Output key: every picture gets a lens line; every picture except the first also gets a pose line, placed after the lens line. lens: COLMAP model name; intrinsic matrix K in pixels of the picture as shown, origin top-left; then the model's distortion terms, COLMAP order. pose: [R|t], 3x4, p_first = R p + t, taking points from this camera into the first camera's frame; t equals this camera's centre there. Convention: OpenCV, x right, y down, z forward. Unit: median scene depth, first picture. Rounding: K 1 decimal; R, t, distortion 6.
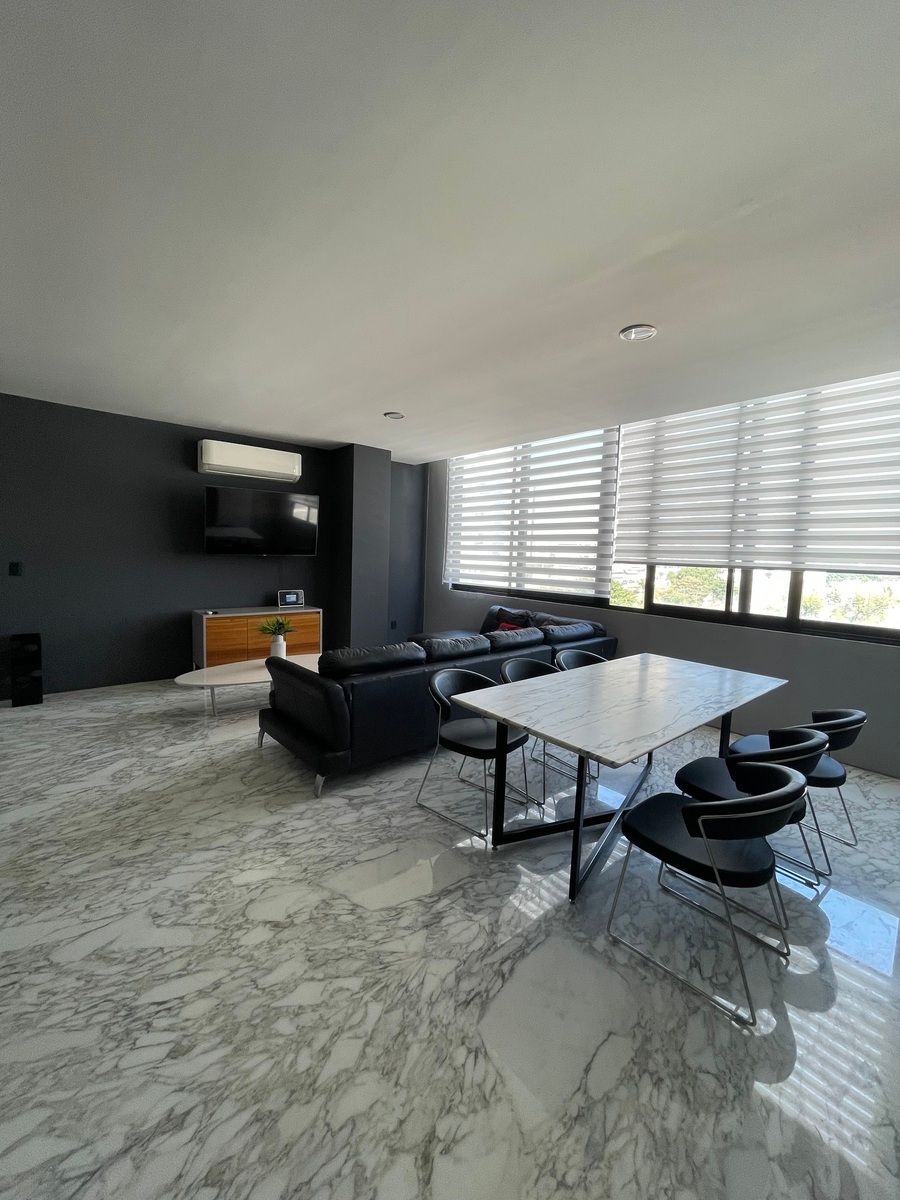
lens RADIAL K [[487.5, 0, 442.3], [0, 487.5, 596.3], [0, 0, 1]] dist [0.001150, 0.000307]
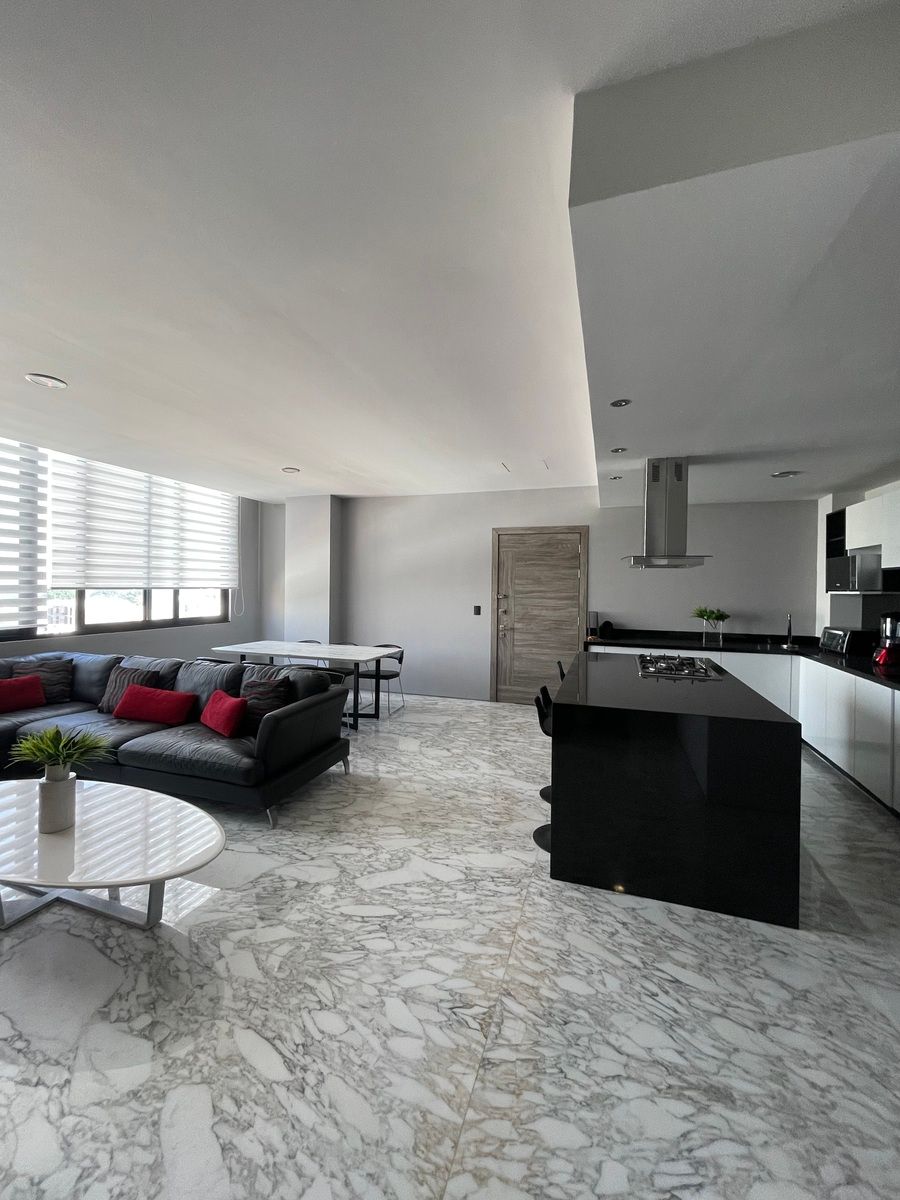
lens RADIAL K [[487.5, 0, 445.2], [0, 487.5, 596.1], [0, 0, 1]] dist [0.001150, 0.000307]
pose [[-0.523195, -0.056520, 0.850337, -1.608371], [0.045978, 0.994473, 0.094389, -0.200413], [-0.850972, 0.088481, -0.517704, 1.520552]]
